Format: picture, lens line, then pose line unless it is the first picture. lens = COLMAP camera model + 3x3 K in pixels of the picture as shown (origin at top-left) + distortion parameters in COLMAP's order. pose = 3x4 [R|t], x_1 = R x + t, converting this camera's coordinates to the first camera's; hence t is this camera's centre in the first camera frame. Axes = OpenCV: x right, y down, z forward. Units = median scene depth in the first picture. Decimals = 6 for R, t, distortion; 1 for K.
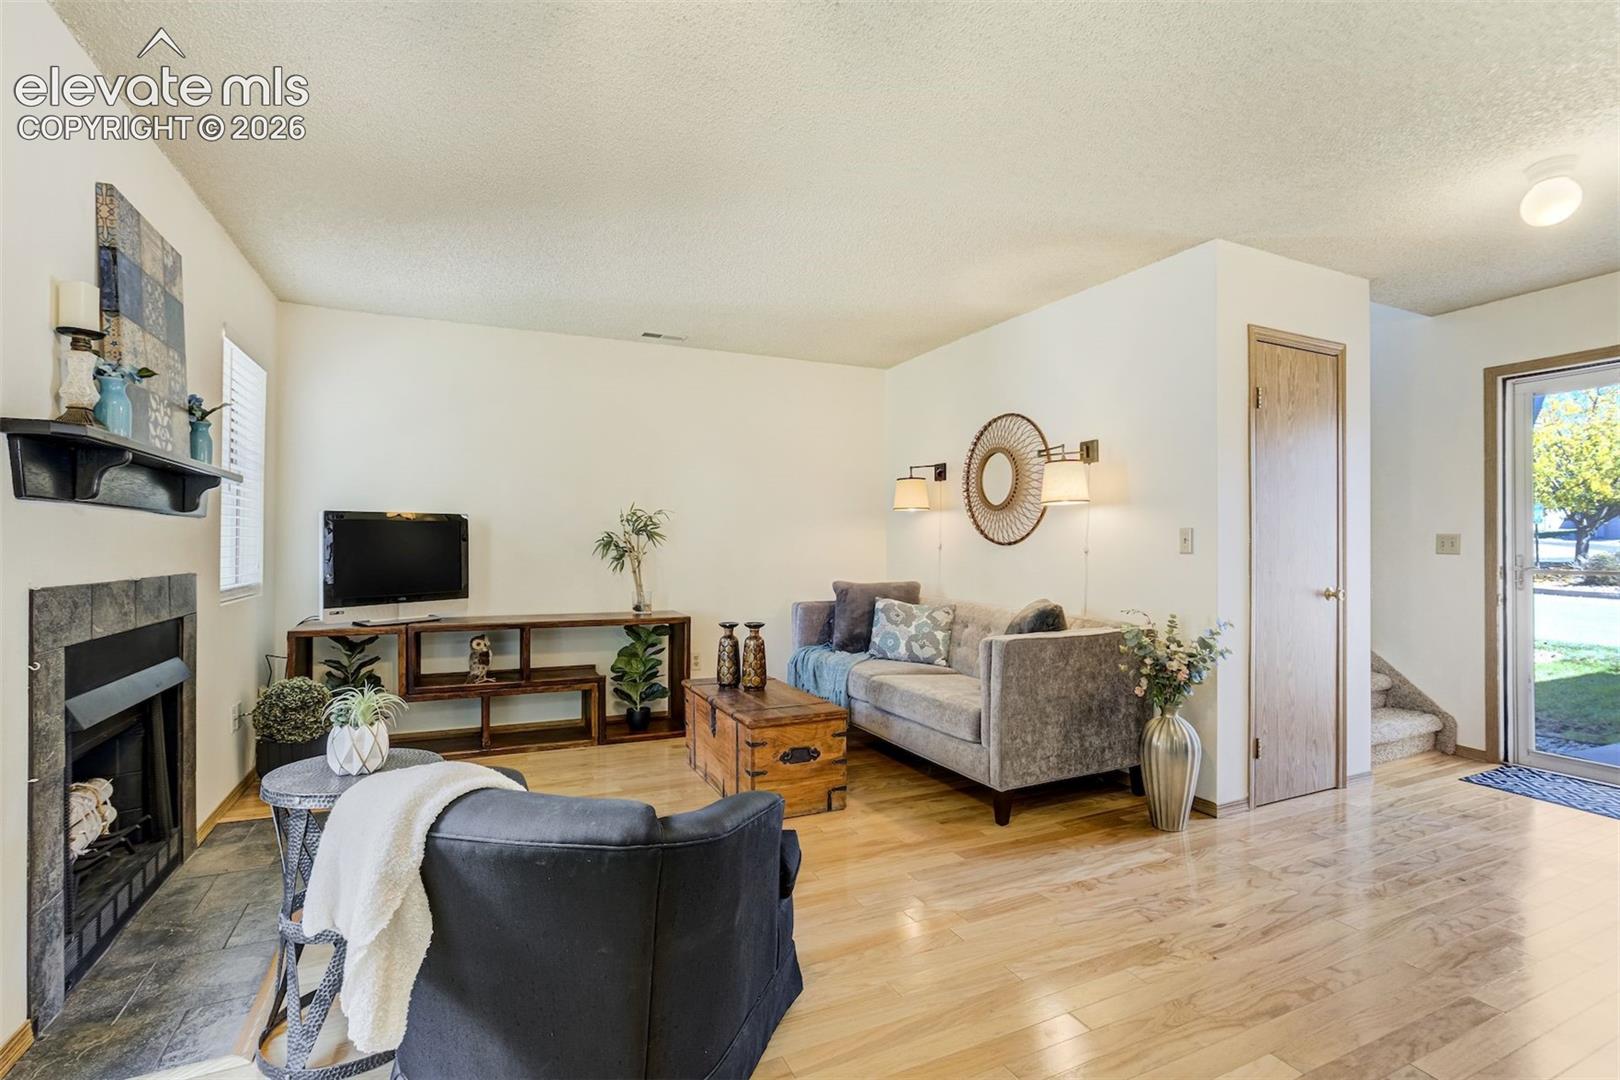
lens RADIAL K [[755.9, 0, 804.1], [0, 755.9, 556.5], [0, 0, 1]] dist [-0.052298, 0.023857]
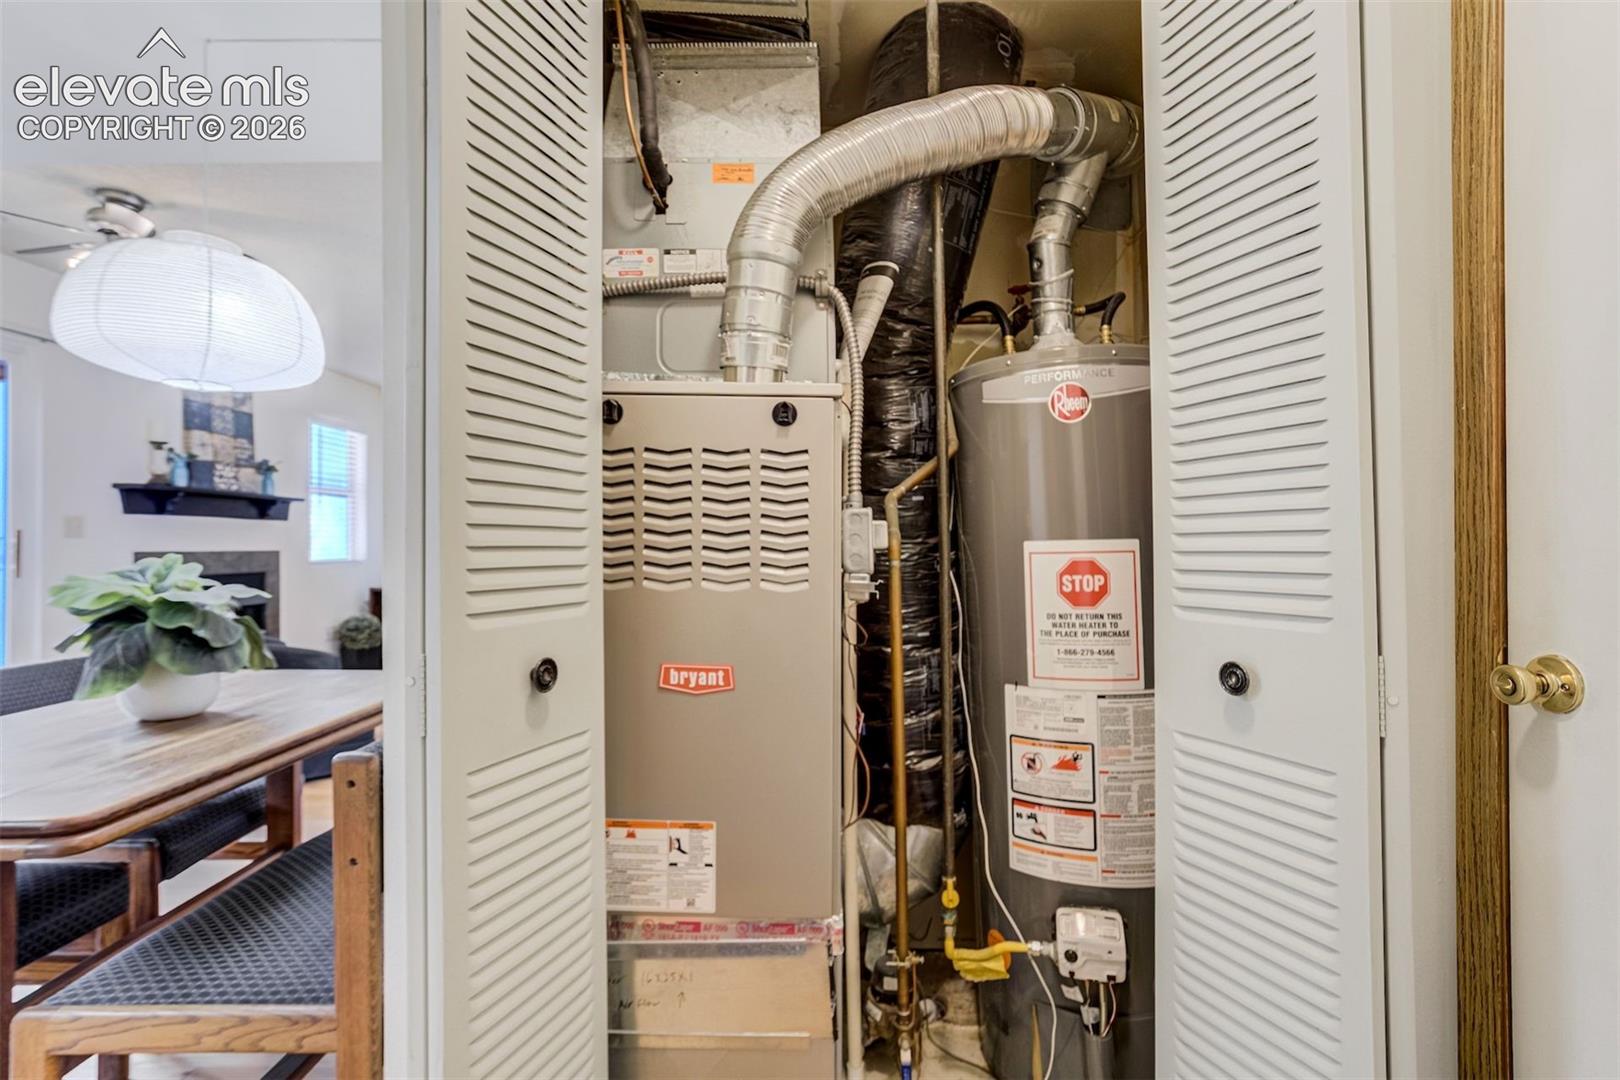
lens RADIAL K [[766.9, 0, 812.9], [0, 766.9, 533.8], [0, 0, 1]] dist [-0.046338, 0.021332]
pose [[0.907864, -0.007688, -0.419195, 0.954073], [-0.005205, 0.999548, -0.029604, 0.023436], [0.419234, 0.029059, 0.907413, -0.144896]]
